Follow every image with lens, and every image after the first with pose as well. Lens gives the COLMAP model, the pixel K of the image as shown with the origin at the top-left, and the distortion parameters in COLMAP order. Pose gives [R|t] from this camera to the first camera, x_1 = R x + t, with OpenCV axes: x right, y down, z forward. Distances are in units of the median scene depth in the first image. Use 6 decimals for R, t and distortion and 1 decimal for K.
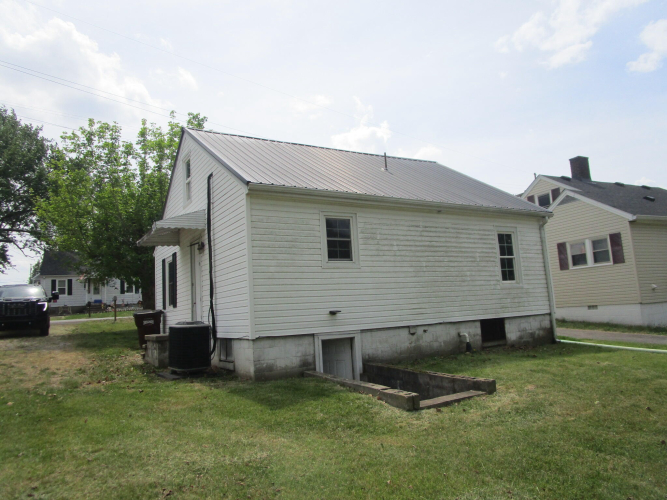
lens RADIAL K [[475.5, 0, 333.5], [0, 475.5, 250.0], [0, 0, 1]] dist [-0.025976, 0.005541]
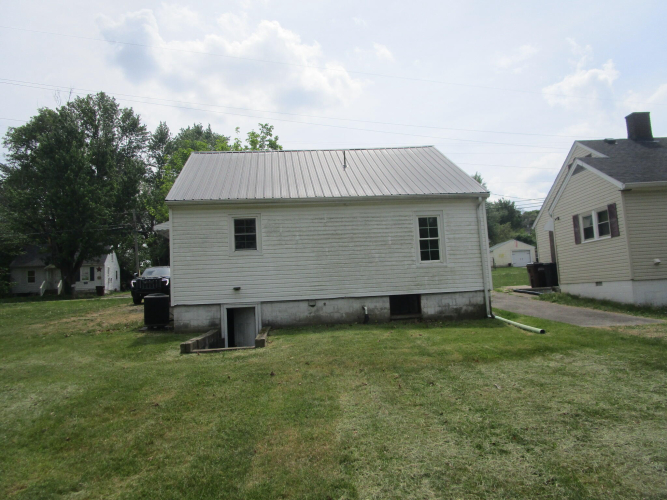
lens RADIAL K [[489.1, 0, 333.5], [0, 489.1, 250.0], [0, 0, 1]] dist [-0.017588, 0.001951]
pose [[0.909446, -0.028231, -0.414862, 0.653751], [0.051471, 0.997663, 0.044944, -0.021877], [0.412623, -0.062227, 0.908774, -0.119563]]
